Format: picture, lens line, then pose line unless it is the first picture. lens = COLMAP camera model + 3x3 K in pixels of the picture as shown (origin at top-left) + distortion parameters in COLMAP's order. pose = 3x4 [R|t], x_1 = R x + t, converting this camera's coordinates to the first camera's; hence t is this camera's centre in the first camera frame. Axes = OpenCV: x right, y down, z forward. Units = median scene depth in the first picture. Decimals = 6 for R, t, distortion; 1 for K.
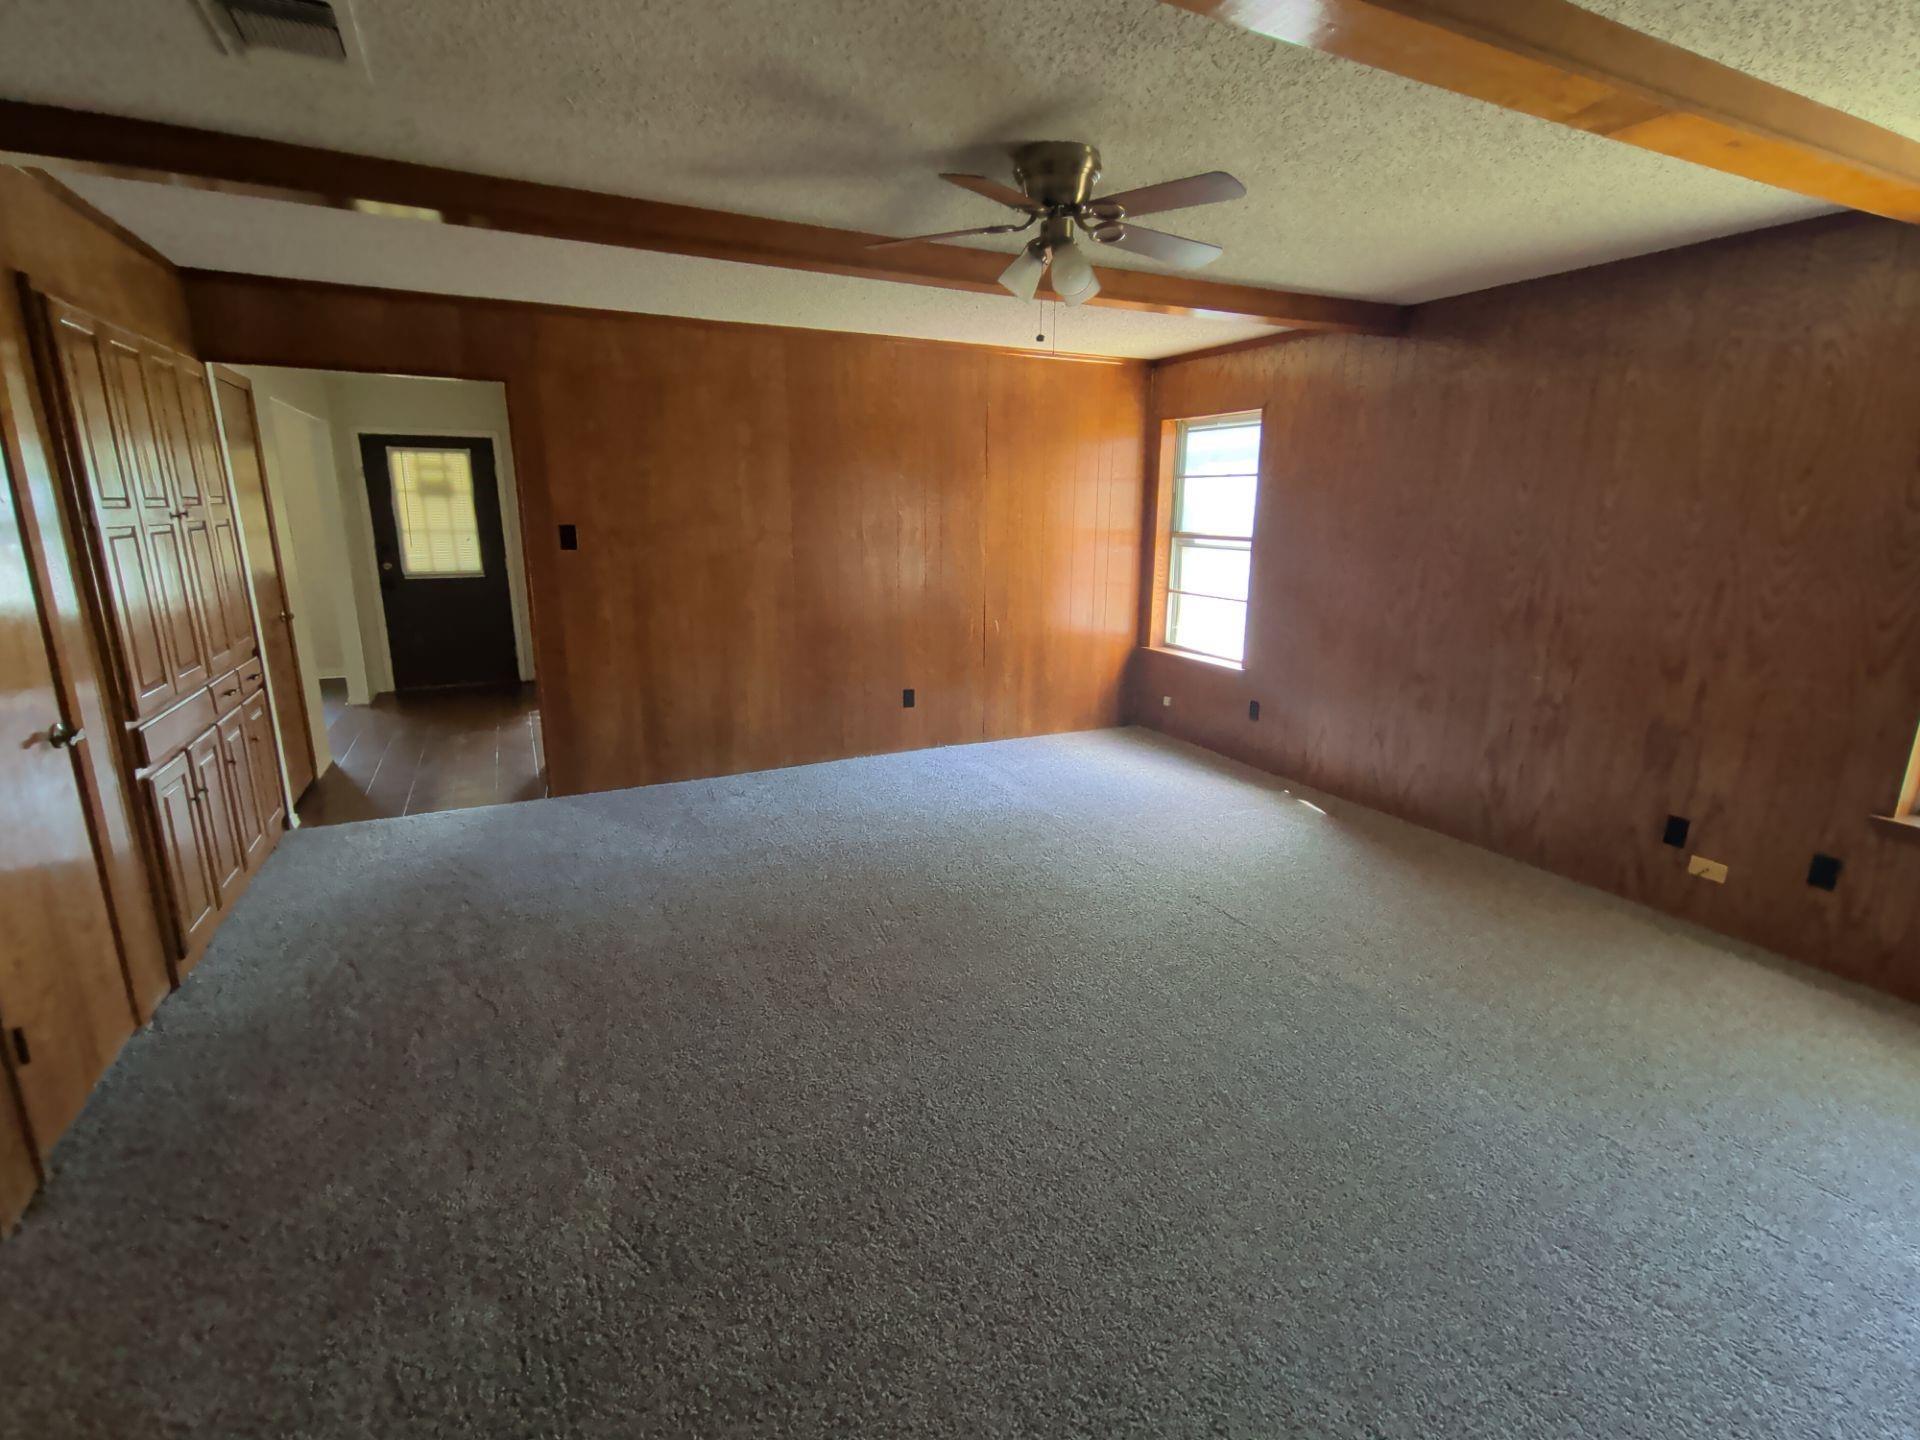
lens RADIAL K [[884.5, 0, 973.3], [0, 884.5, 718.4], [0, 0, 1]] dist [0.001312, 0.000089]
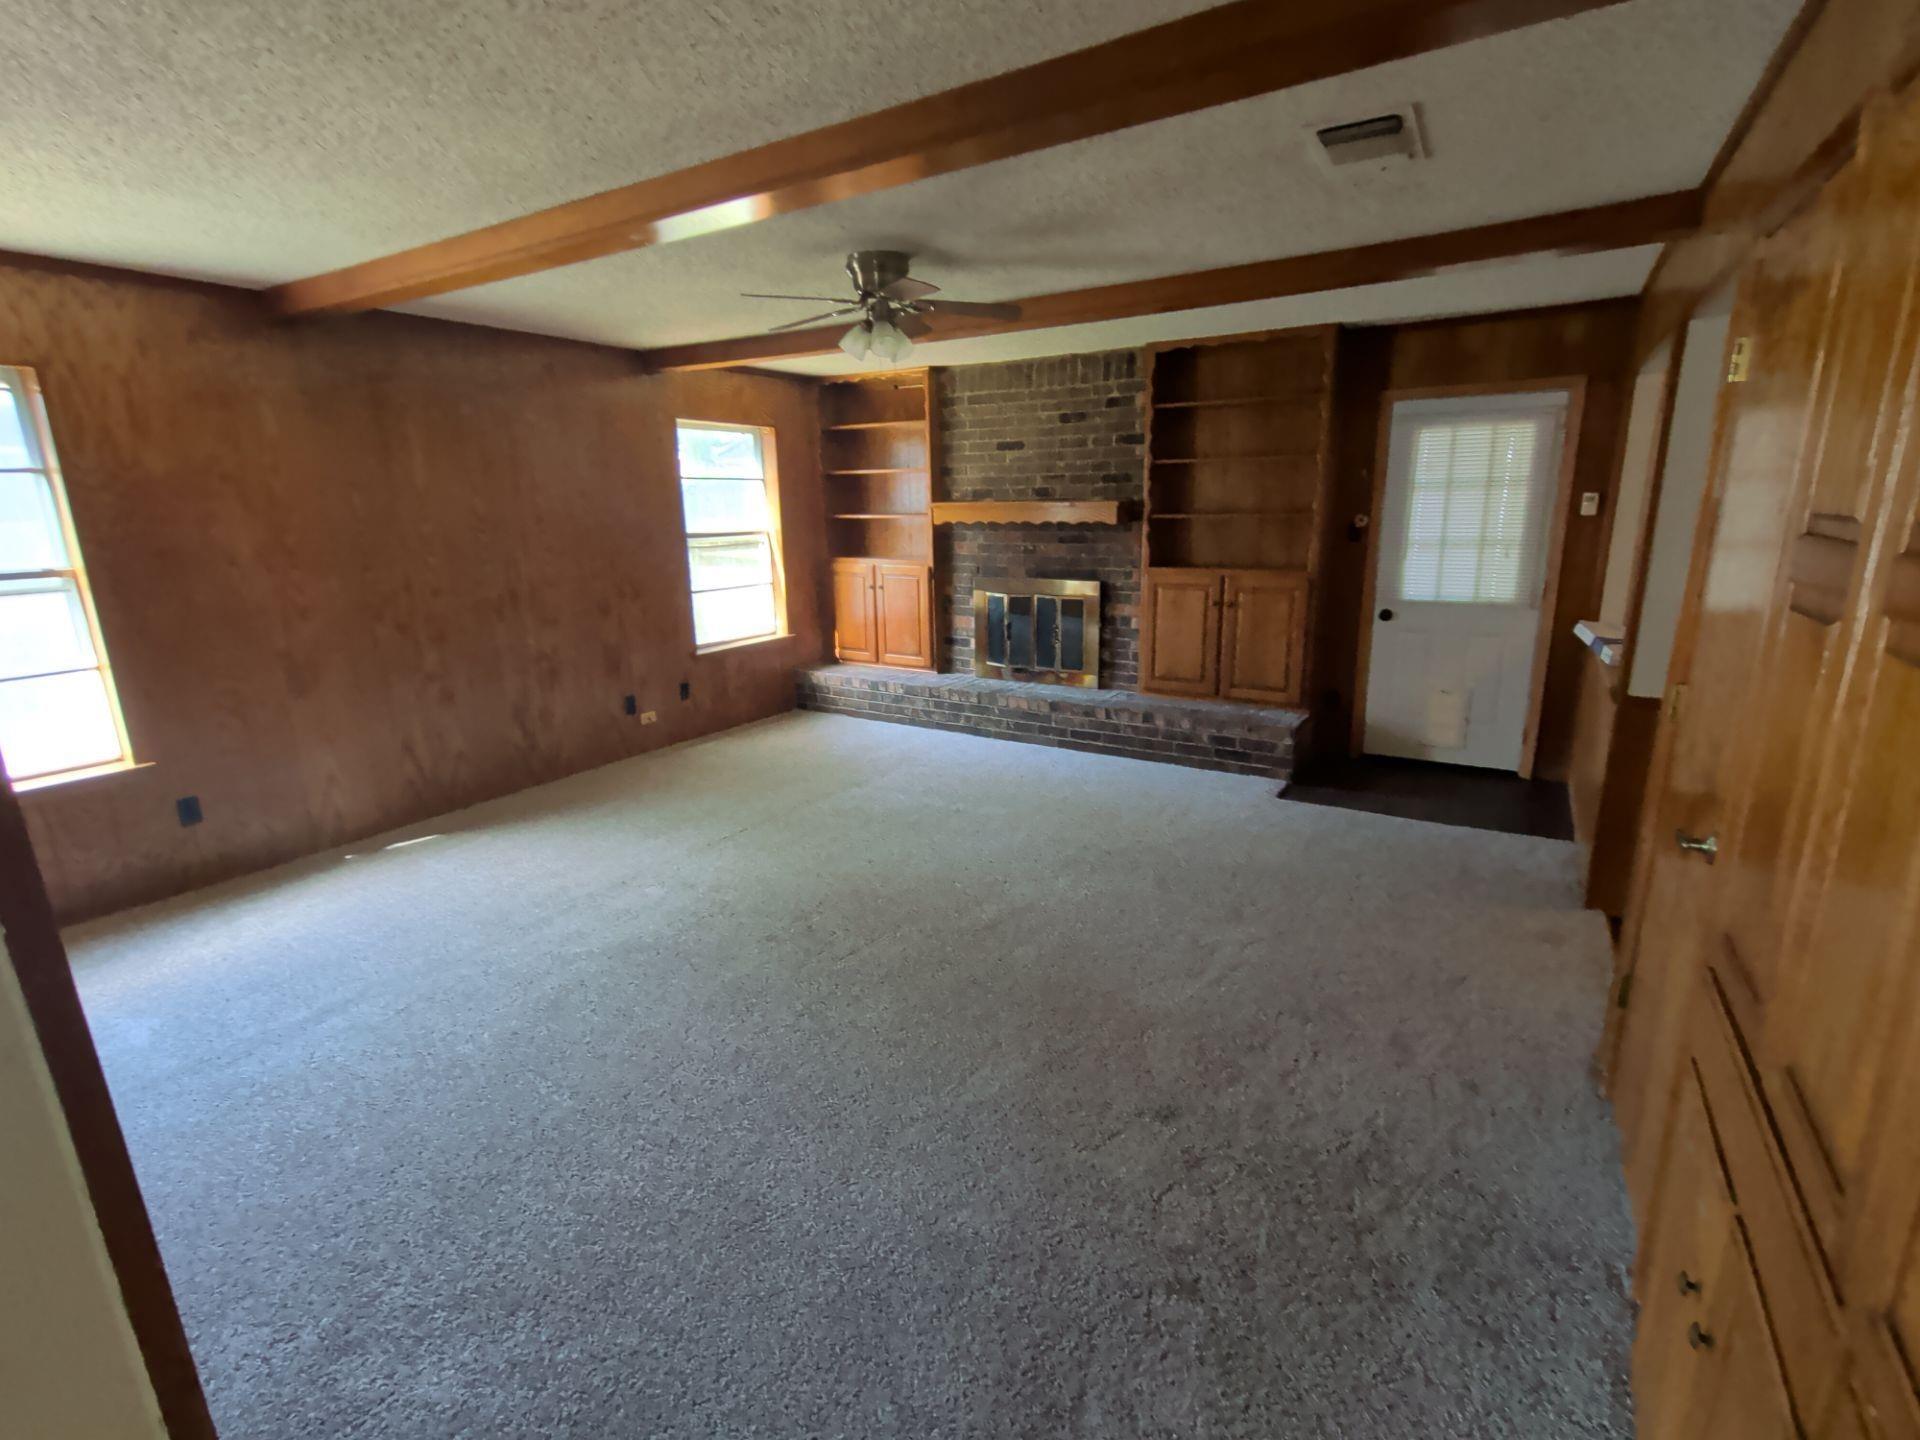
lens RADIAL K [[884.5, 0, 973.3], [0, 884.5, 718.4], [0, 0, 1]] dist [0.001312, 0.000089]
pose [[-0.522239, -0.212058, 0.826013, -0.771889], [0.212157, 0.905833, 0.366683, -0.271907], [-0.825988, 0.366741, -0.428072, 1.029728]]
